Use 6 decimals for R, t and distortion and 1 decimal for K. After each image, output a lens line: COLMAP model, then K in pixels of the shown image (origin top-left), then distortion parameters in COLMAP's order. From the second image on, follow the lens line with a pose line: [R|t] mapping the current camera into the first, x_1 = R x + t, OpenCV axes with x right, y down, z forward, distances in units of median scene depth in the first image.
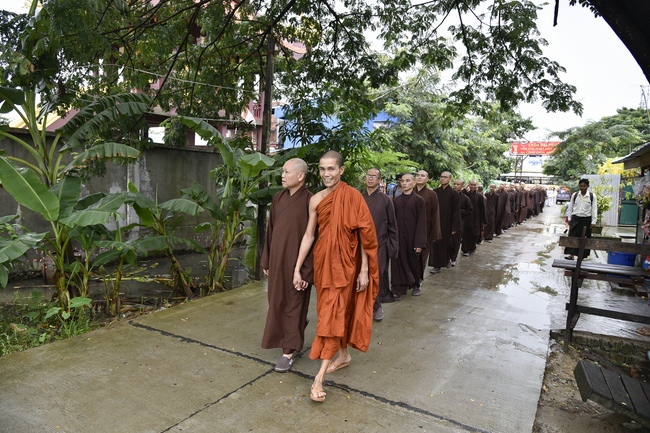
lens RADIAL K [[444.4, 0, 324.3], [0, 444.4, 216.1], [0, 0, 1]] dist [-0.044191, 0.003114]
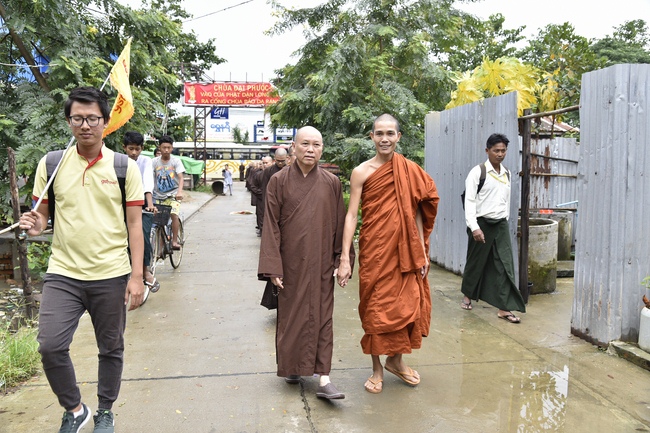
lens RADIAL K [[563.5, 0, 324.7], [0, 563.5, 216.1], [0, 0, 1]] dist [-0.004810, -0.000893]
pose [[0.799591, -0.088661, 0.593964, 0.139769], [0.082330, 0.995887, 0.037825, -0.018932], [-0.594875, 0.018657, 0.803602, 0.345561]]
